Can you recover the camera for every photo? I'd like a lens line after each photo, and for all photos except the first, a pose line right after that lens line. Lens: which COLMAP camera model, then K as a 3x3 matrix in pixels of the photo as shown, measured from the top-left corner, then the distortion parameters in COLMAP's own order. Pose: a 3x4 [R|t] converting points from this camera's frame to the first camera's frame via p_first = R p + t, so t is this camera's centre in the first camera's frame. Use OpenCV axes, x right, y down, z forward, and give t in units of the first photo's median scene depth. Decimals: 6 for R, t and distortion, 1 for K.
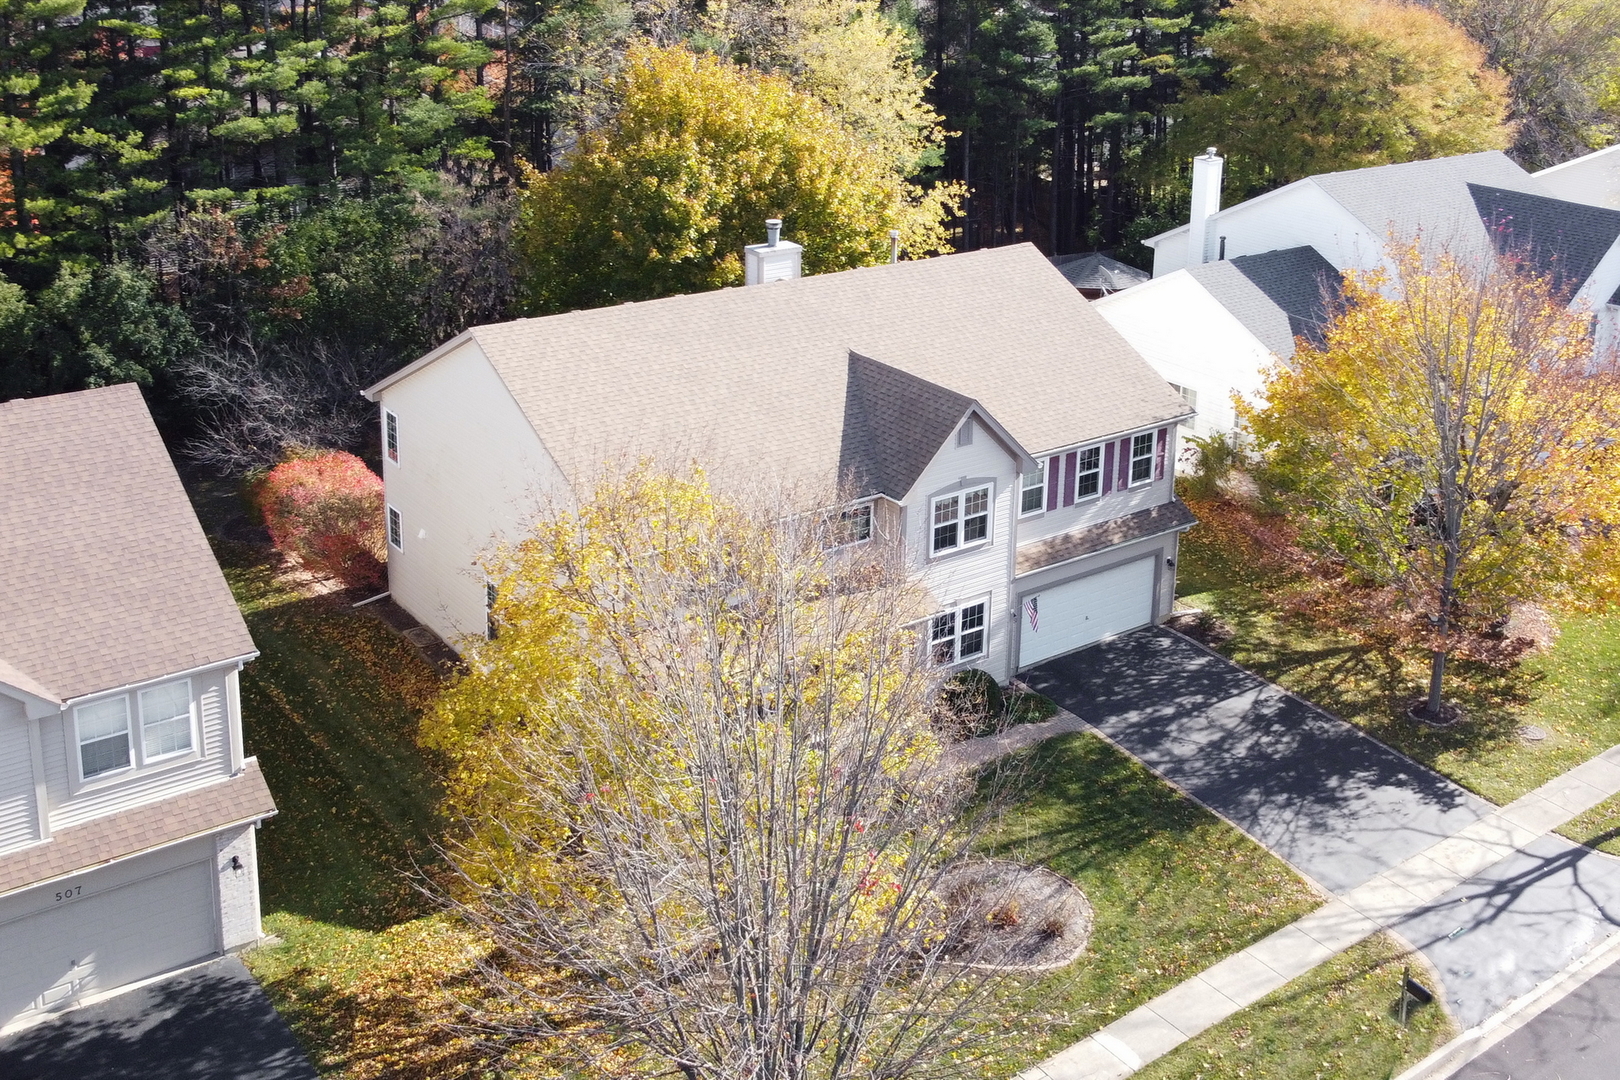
lens RADIAL K [[1546.0, 0, 809.6], [0, 1546.0, 400.9], [0, 0, 1]] dist [-0.000593, -0.007141]
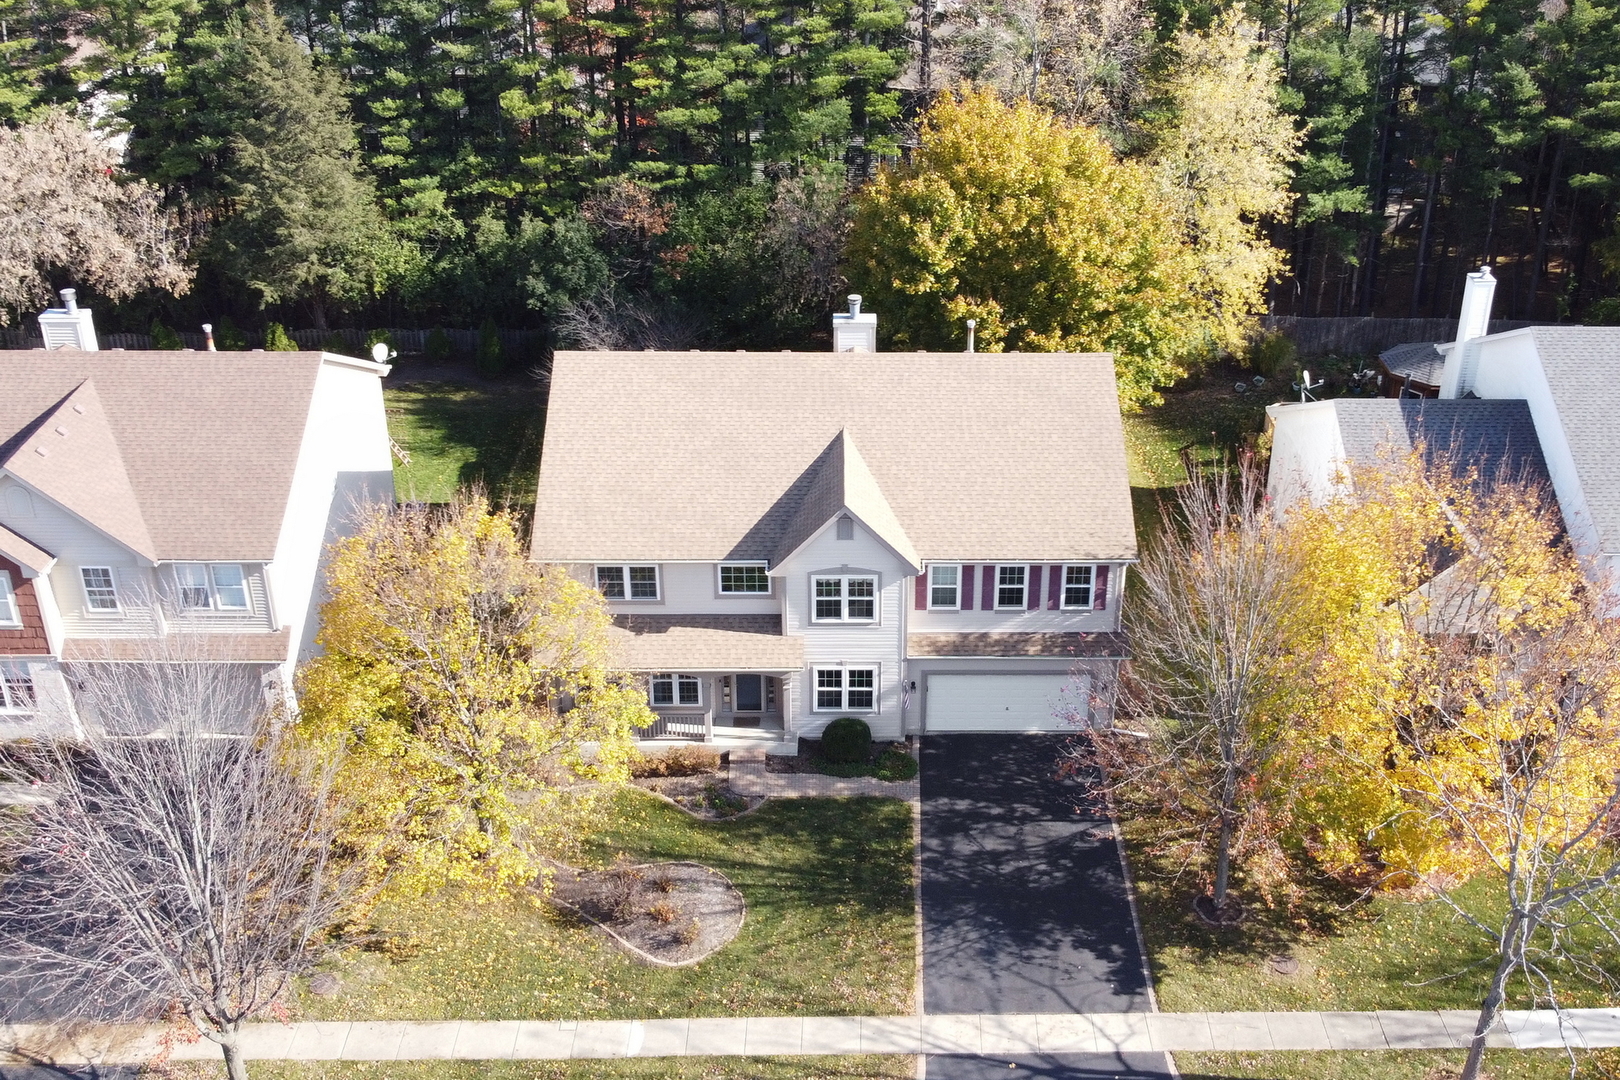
lens RADIAL K [[1431.3, 0, 867.2], [0, 1431.3, 546.2], [0, 0, 1]] dist [0.003087, -0.009710]
pose [[0.827570, 0.271797, -0.491176, 0.614707], [-0.169113, 0.955033, 0.243544, -0.220874], [0.535283, -0.118485, 0.836321, 0.105709]]
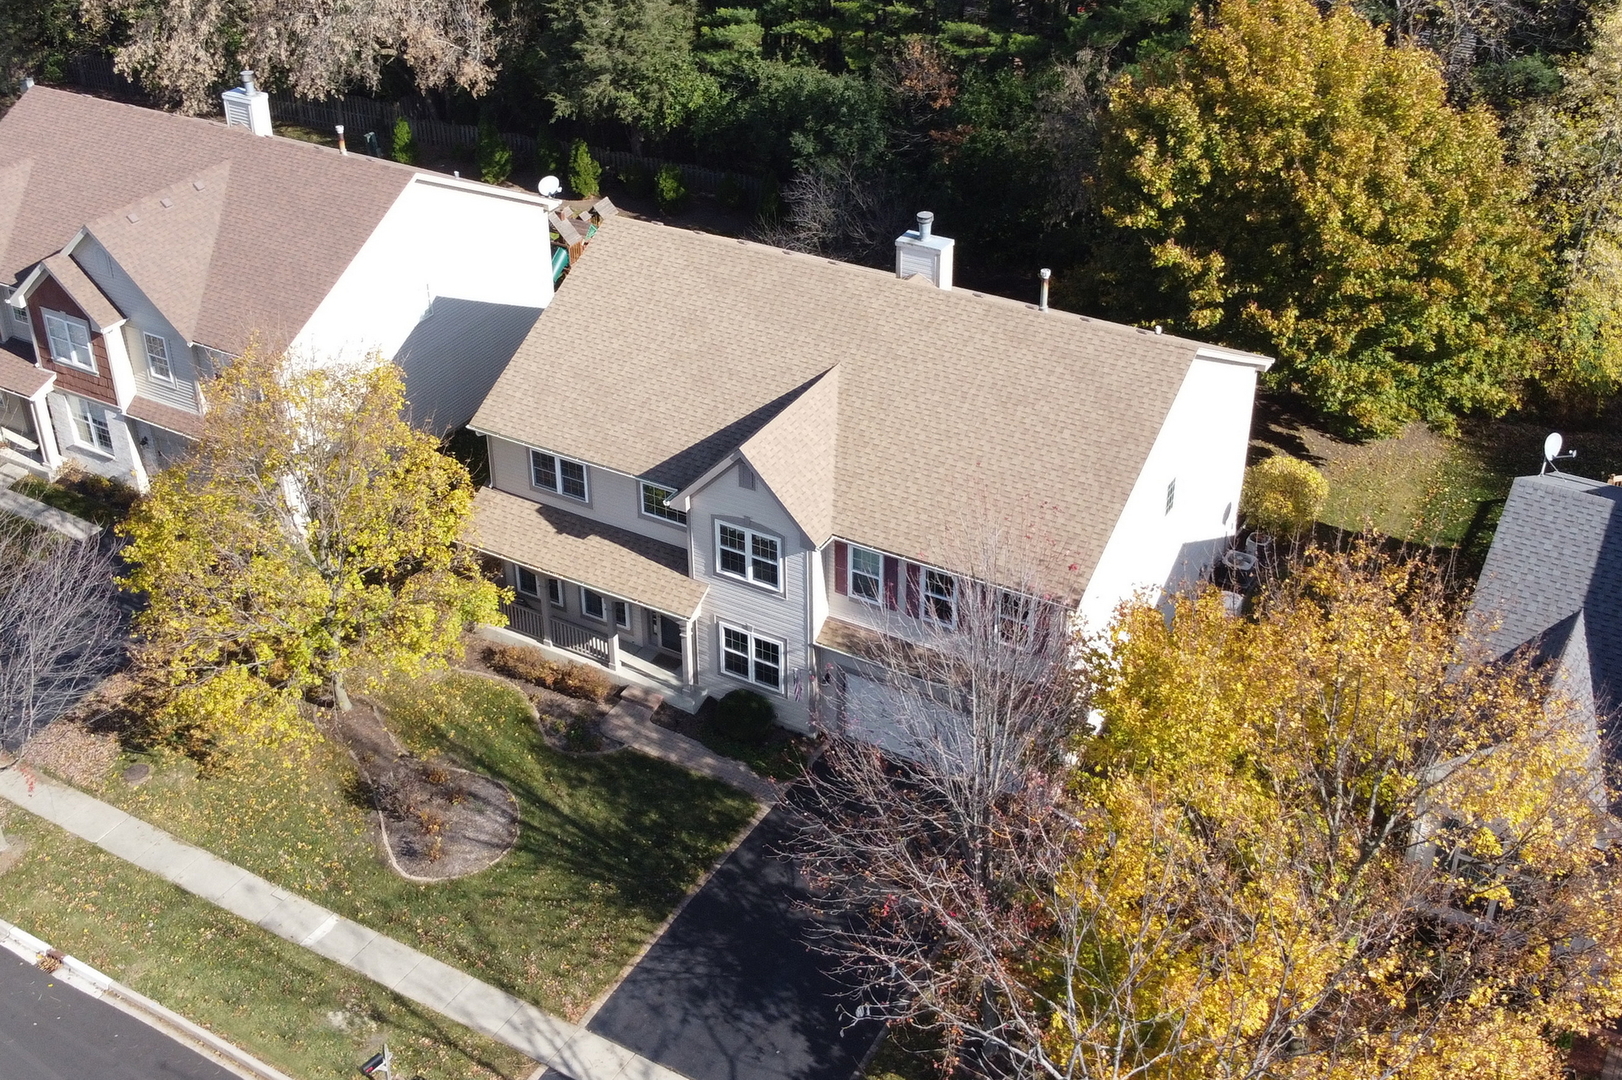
lens RADIAL K [[1614.5, 0, 811.0], [0, 1614.5, 540.0], [0, 0, 1]] dist [0.011146, -0.026551]
pose [[0.433310, 0.479205, -0.763285, 0.887107], [-0.268591, 0.877102, 0.398185, -0.351186], [0.860291, 0.032474, 0.508767, 0.484933]]
